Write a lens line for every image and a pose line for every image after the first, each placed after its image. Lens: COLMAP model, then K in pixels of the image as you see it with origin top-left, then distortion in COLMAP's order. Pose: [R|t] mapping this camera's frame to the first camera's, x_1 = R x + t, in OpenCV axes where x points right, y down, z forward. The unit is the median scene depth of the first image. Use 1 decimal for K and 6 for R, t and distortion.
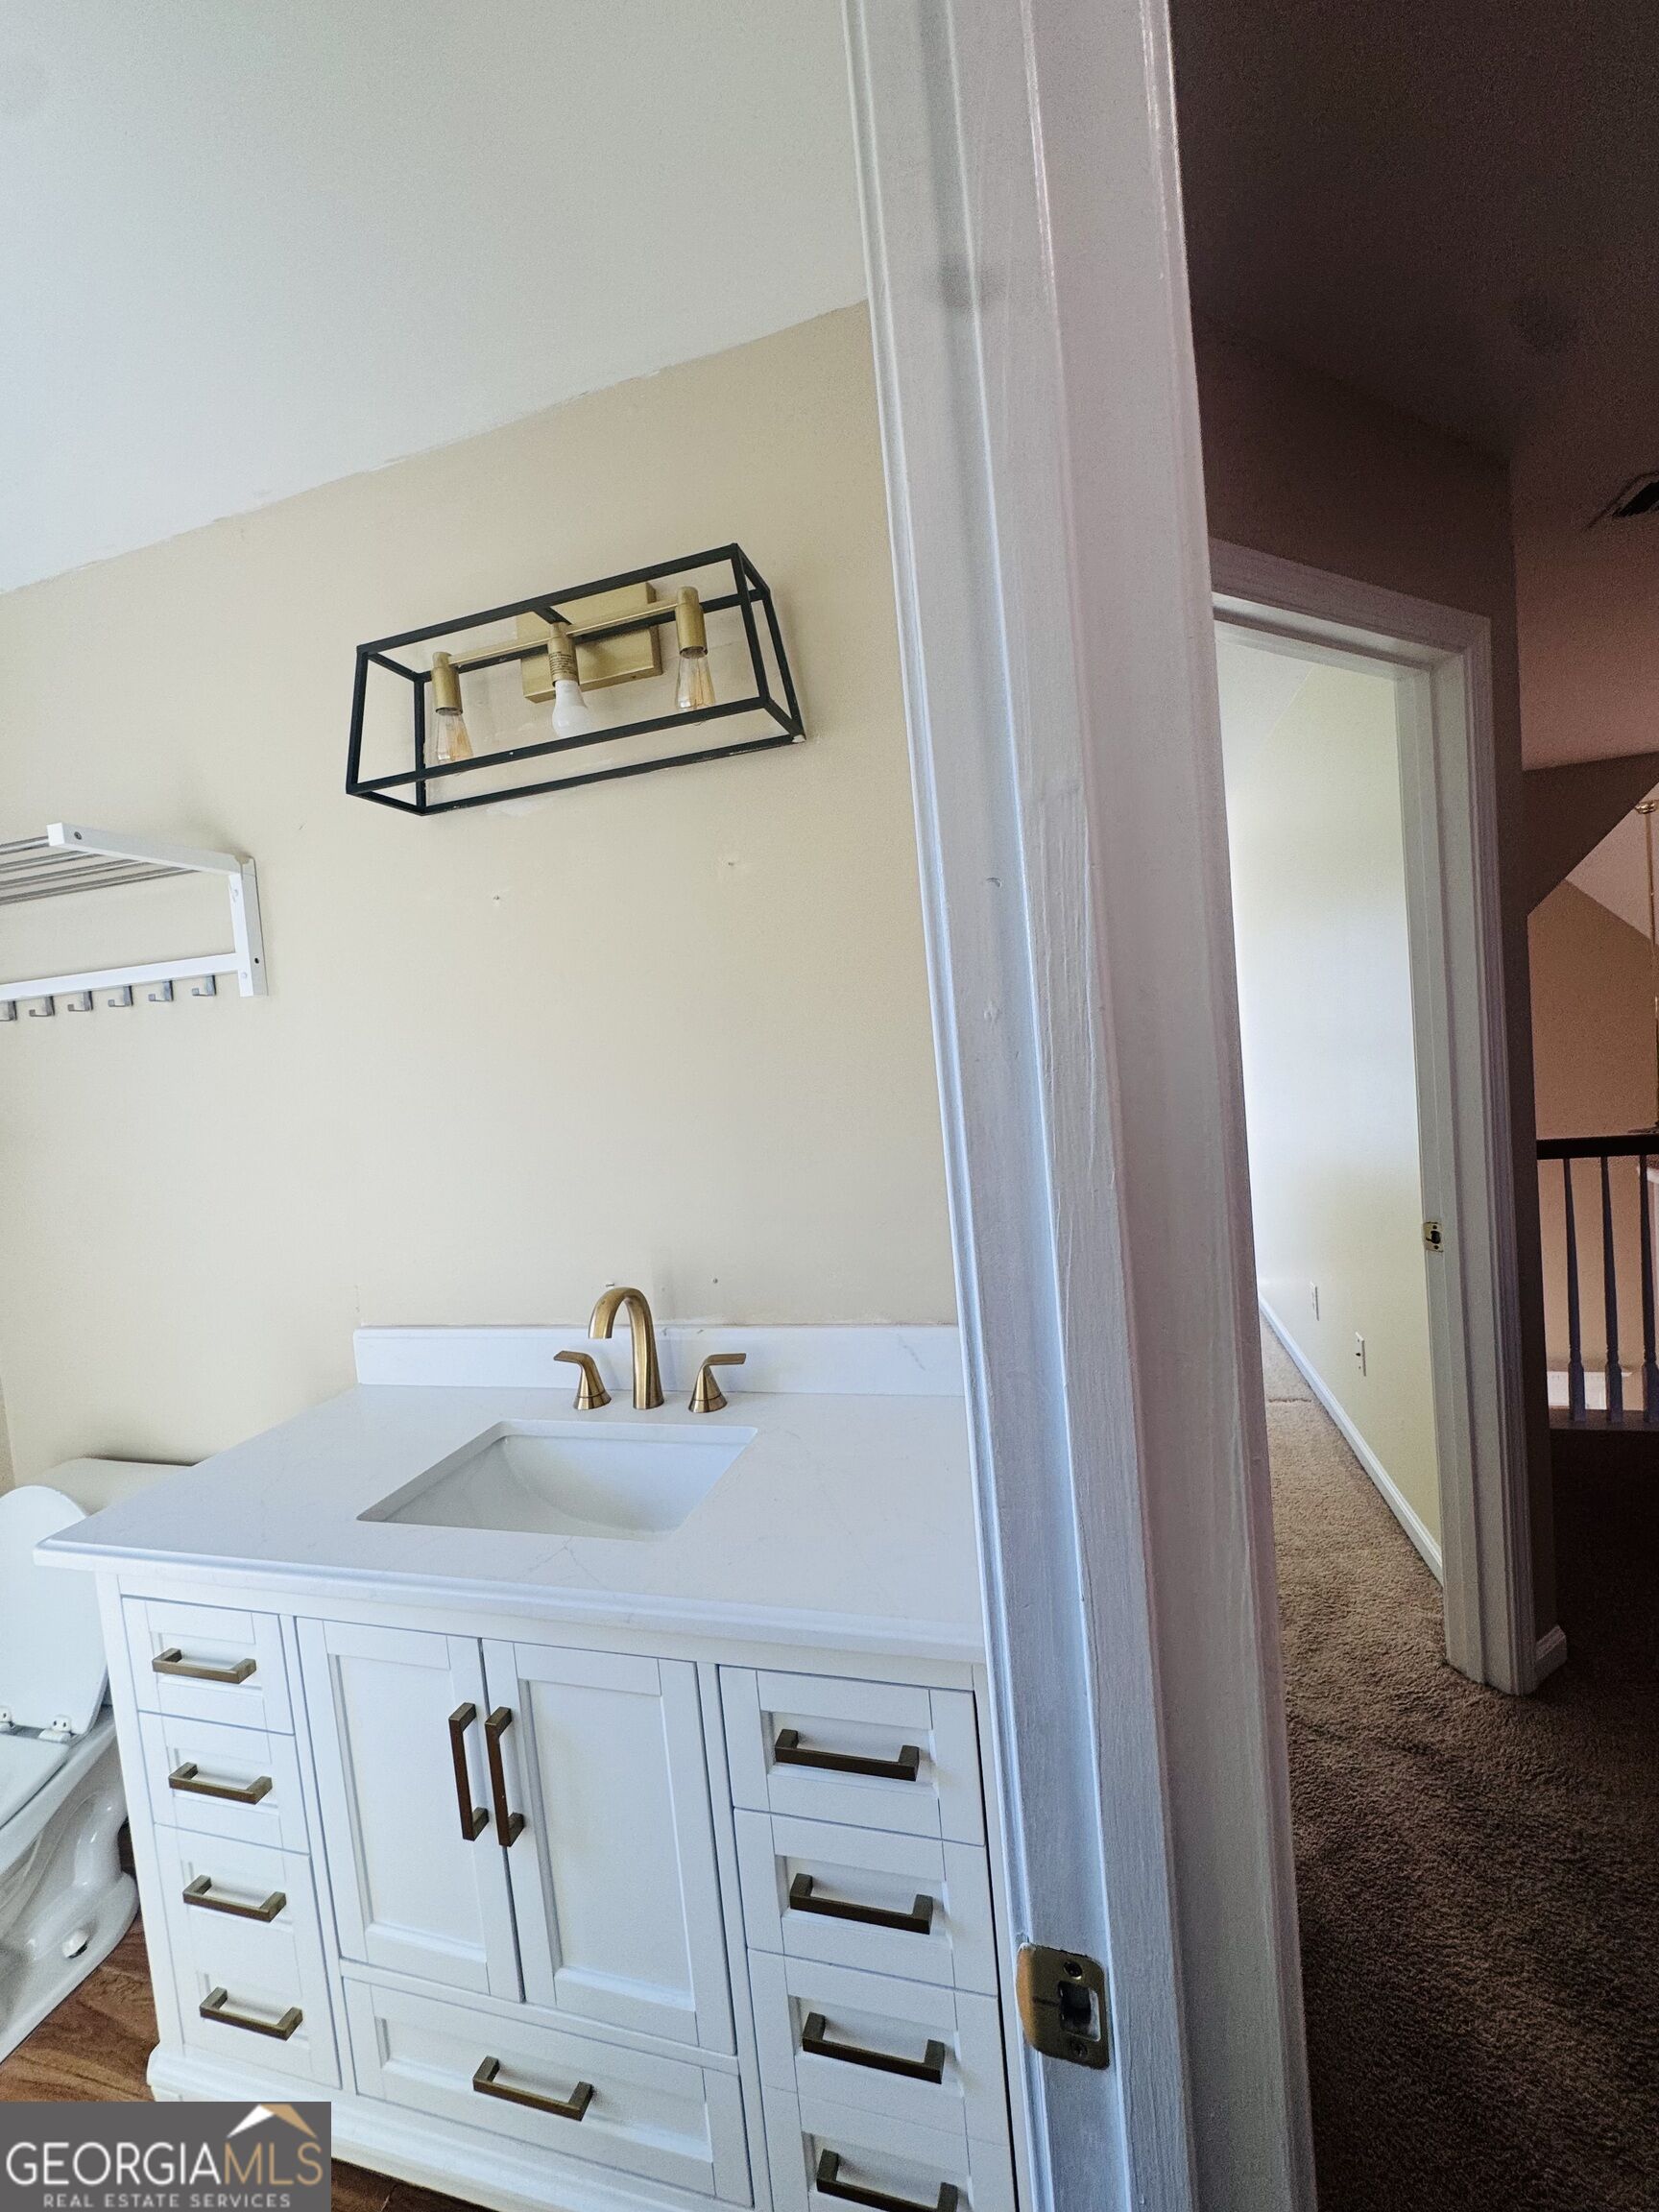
lens RADIAL K [[884.3, 0, 827.9], [0, 884.3, 1110.5], [0, 0, 1]] dist [-0.002888, 0.000919]
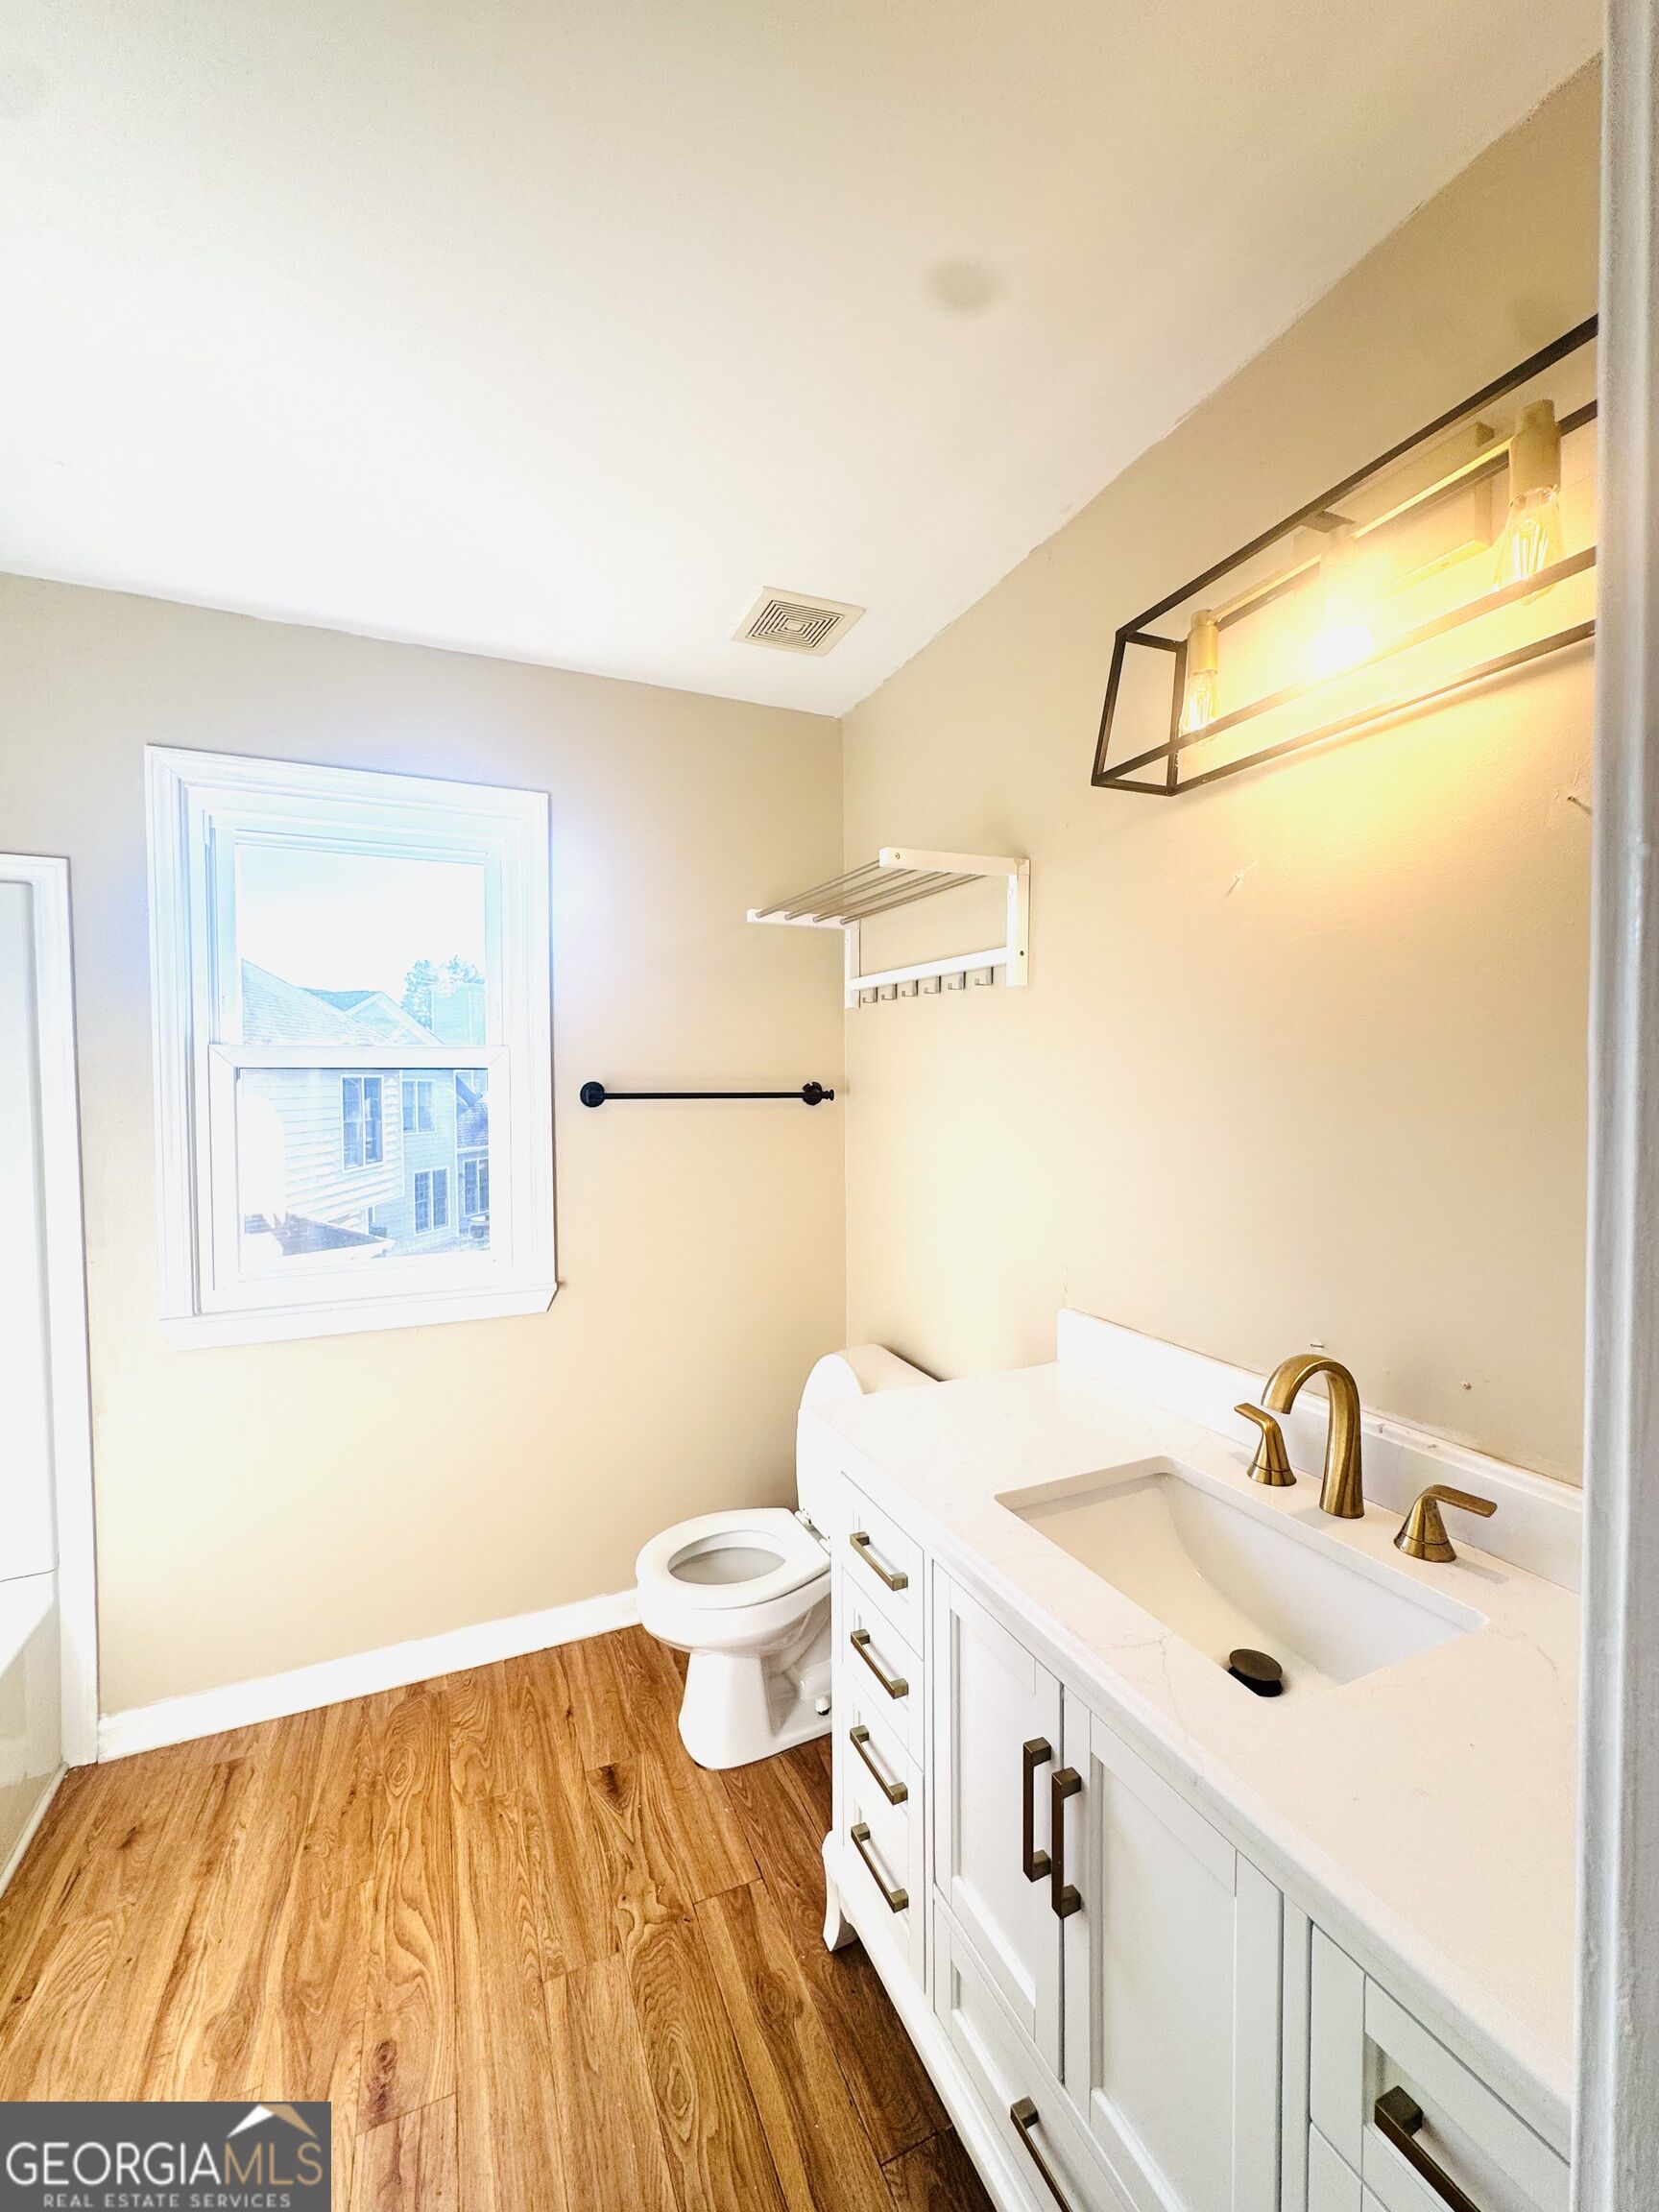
lens RADIAL K [[884.3, 0, 837.5], [0, 884.3, 1107.3], [0, 0, 1]] dist [-0.002888, 0.000919]
pose [[0.637721, 0.109069, -0.762506, 0.077248], [-0.090974, 0.993661, 0.066047, -0.037829], [0.764876, 0.027249, 0.643601, 0.151033]]
